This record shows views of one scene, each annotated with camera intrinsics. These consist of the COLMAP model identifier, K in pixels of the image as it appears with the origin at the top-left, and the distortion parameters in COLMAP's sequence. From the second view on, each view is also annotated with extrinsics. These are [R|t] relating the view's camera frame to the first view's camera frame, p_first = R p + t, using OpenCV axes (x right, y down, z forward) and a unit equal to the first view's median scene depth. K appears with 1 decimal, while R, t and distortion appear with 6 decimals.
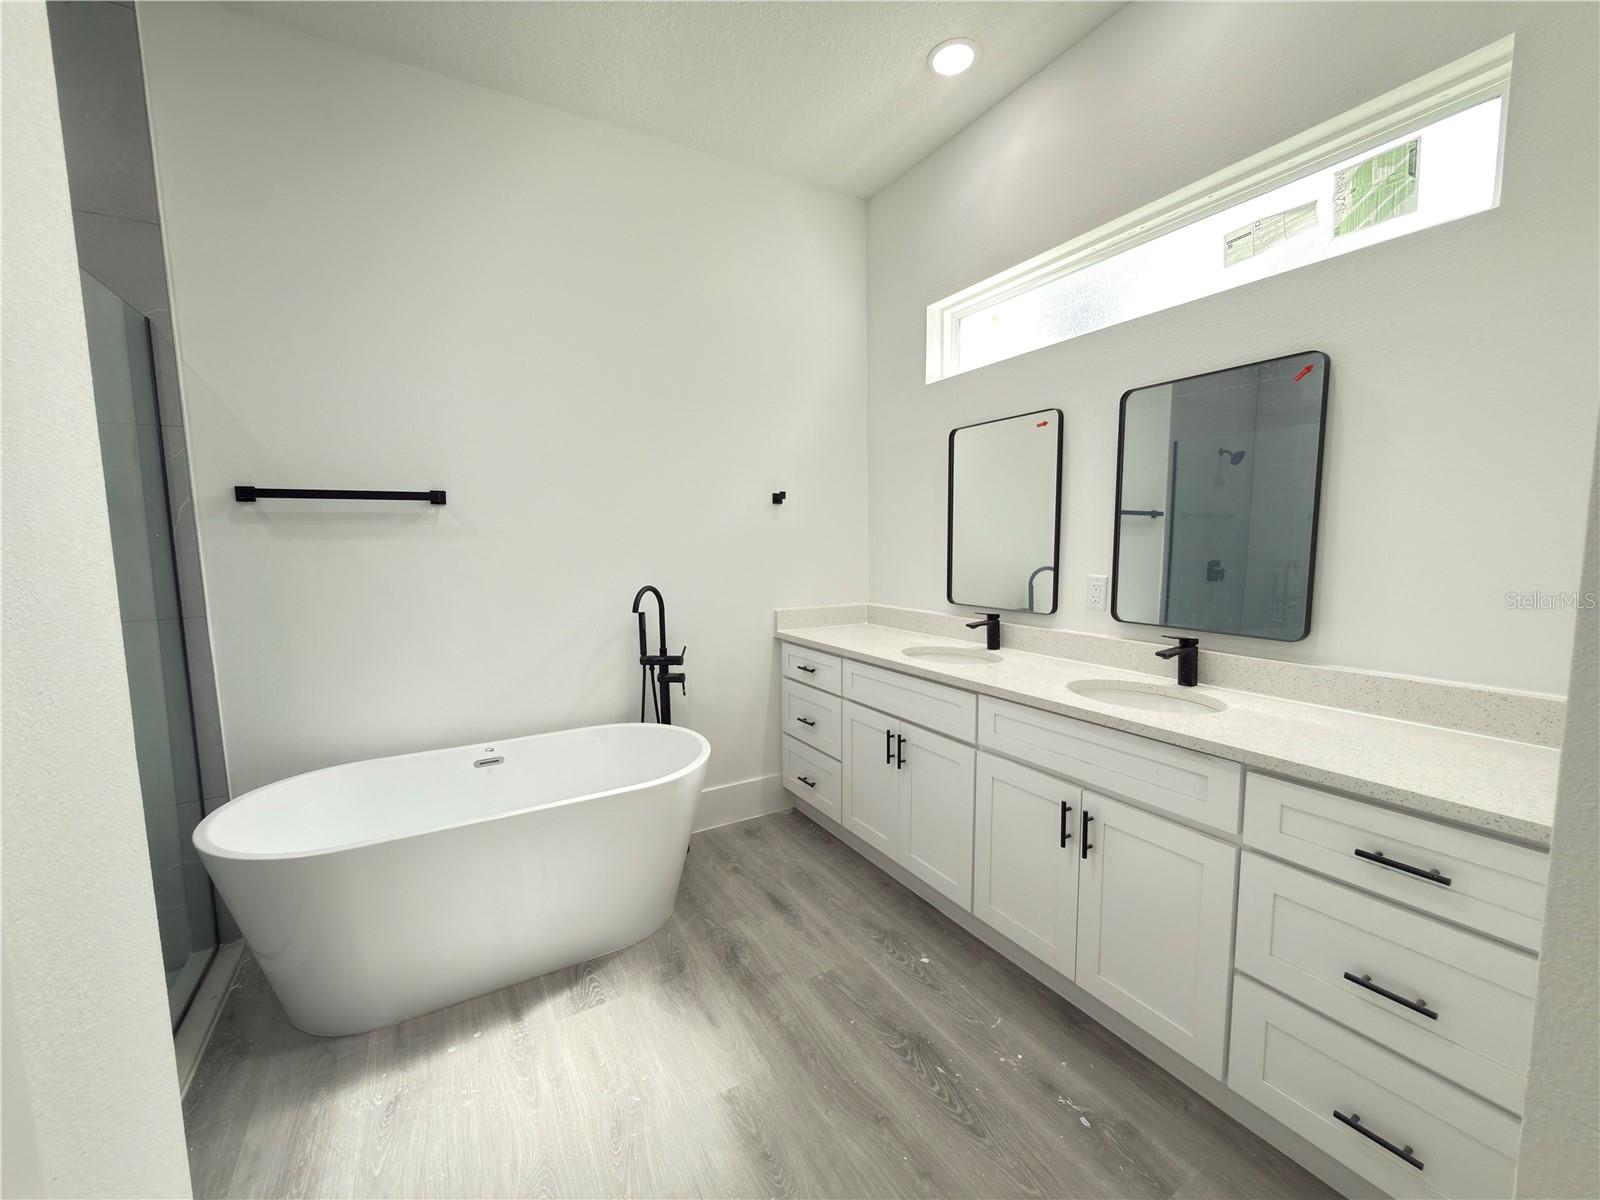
lens RADIAL K [[635.0, 0, 791.7], [0, 635.0, 599.0], [0, 0, 1]] dist [0.000712, -0.000070]
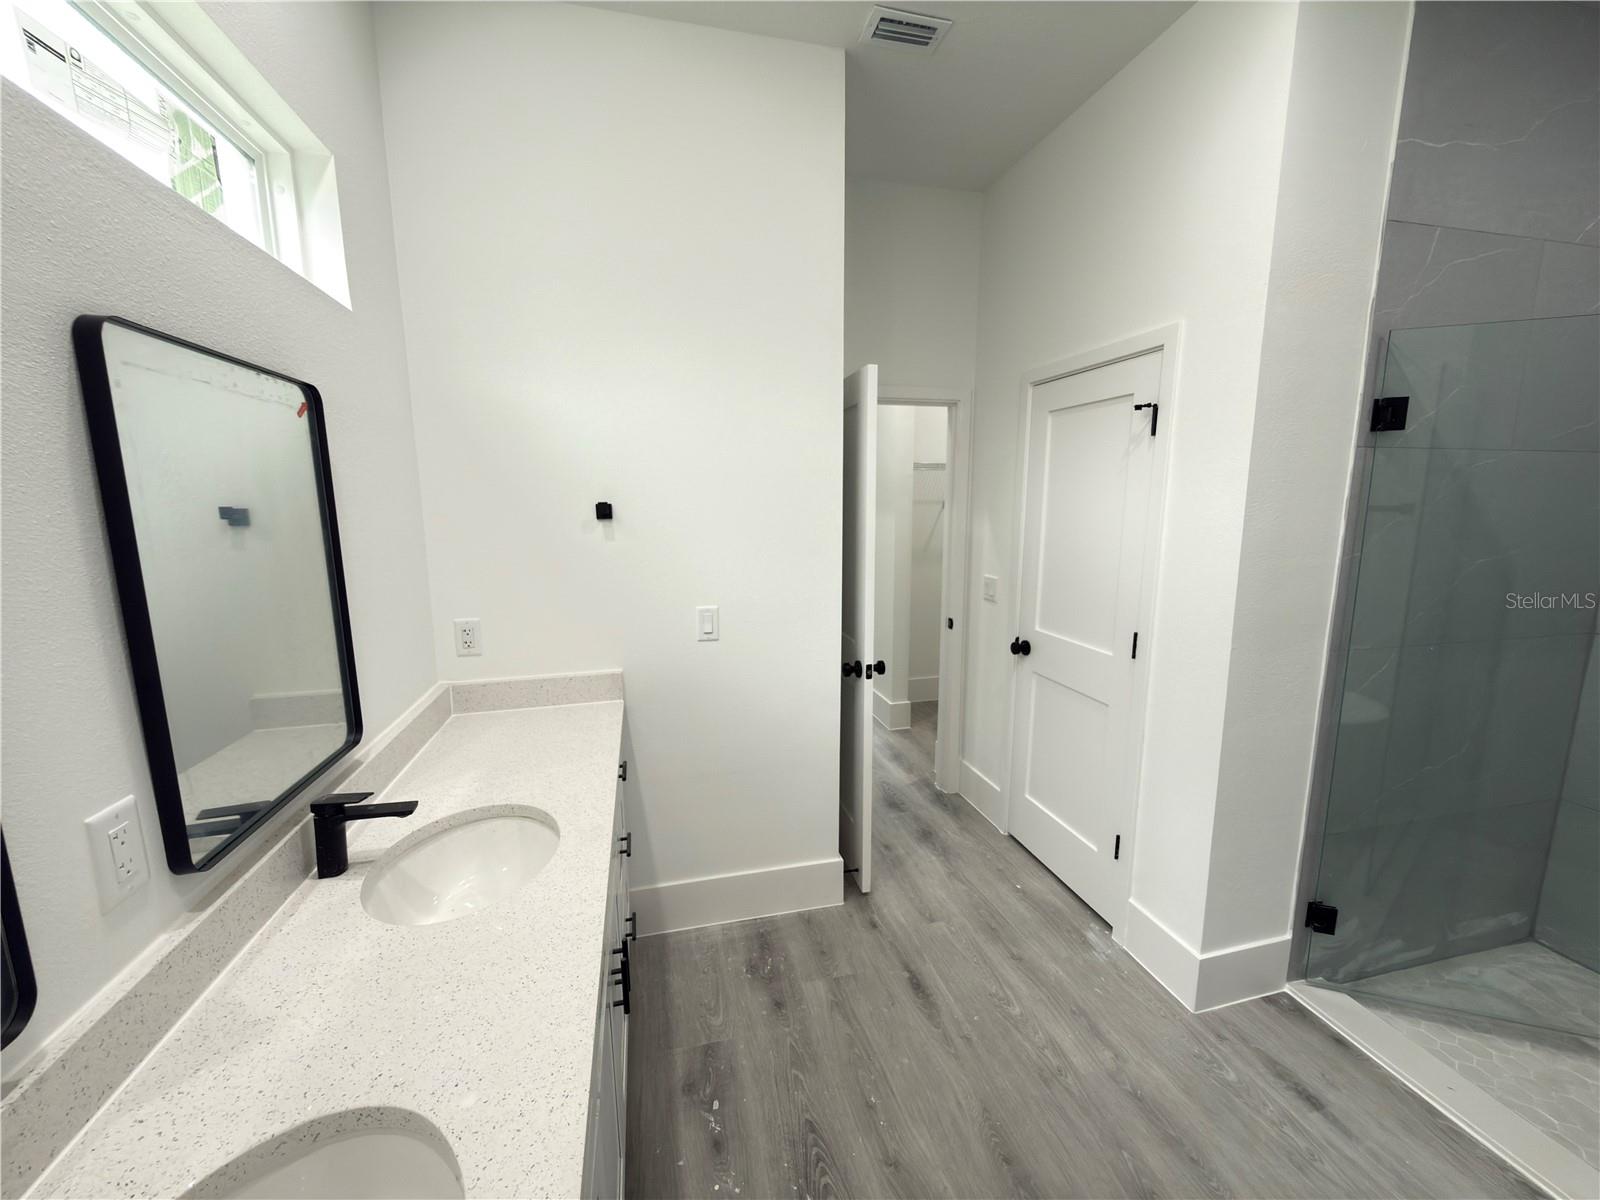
lens RADIAL K [[635.0, 0, 798.8], [0, 635.0, 598.4], [0, 0, 1]] dist [0.000712, -0.000070]
pose [[-0.957954, -0.026195, 0.285725, 0.015141], [0.052706, 0.962813, 0.264979, -0.346915], [-0.282041, 0.268897, -0.920949, 1.745764]]
